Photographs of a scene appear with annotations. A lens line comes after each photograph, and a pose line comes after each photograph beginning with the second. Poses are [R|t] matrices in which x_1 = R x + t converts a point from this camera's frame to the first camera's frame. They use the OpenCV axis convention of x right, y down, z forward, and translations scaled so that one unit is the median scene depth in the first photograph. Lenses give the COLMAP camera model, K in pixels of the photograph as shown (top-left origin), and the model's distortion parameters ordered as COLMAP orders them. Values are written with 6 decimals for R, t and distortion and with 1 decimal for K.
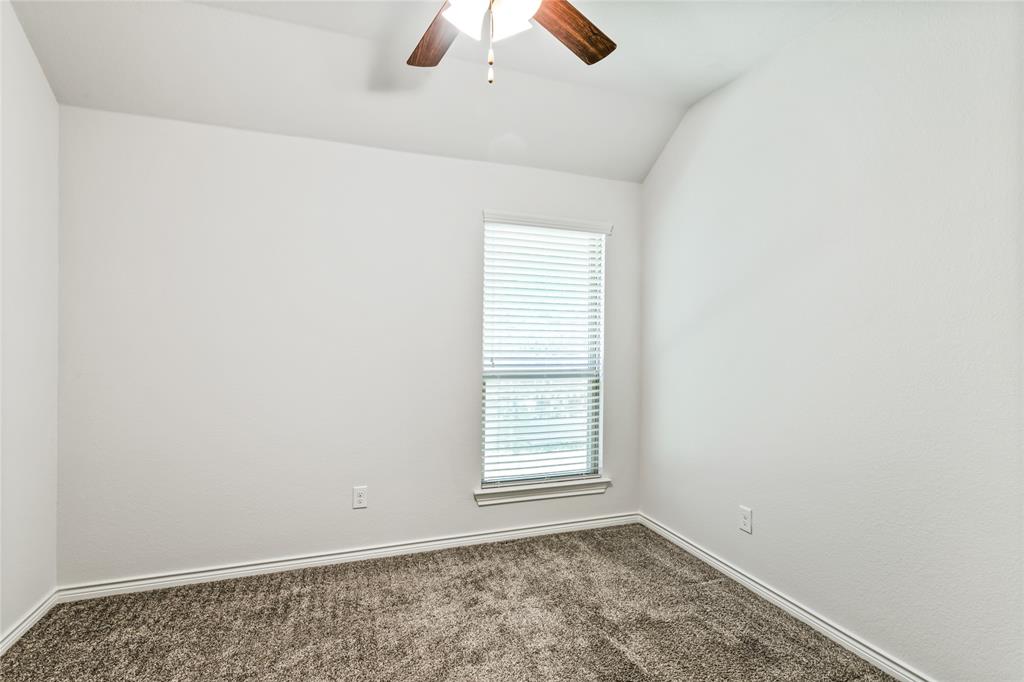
lens RADIAL K [[496.8, 0, 512.2], [0, 496.8, 337.9], [0, 0, 1]] dist [-0.025476, 0.008424]
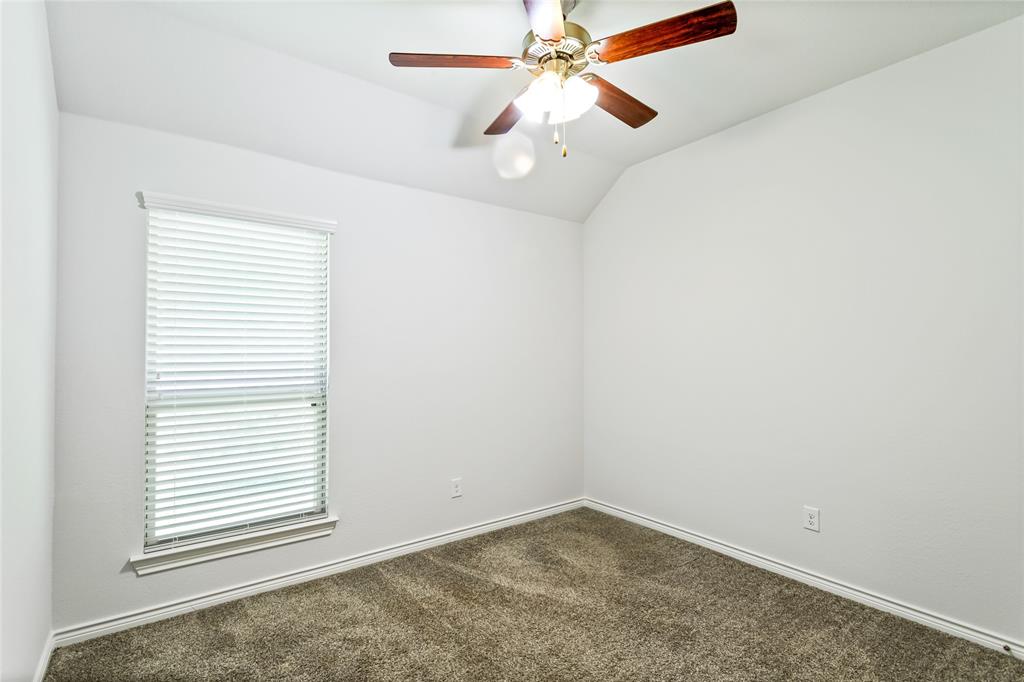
lens RADIAL K [[496.8, 0, 511.4], [0, 496.8, 343.8], [0, 0, 1]] dist [-0.025476, 0.008424]
pose [[0.951720, -0.002929, 0.306952, -0.395509], [0.008700, 0.999810, -0.017436, -0.002978], [-0.306843, 0.019265, 0.951565, -0.139062]]
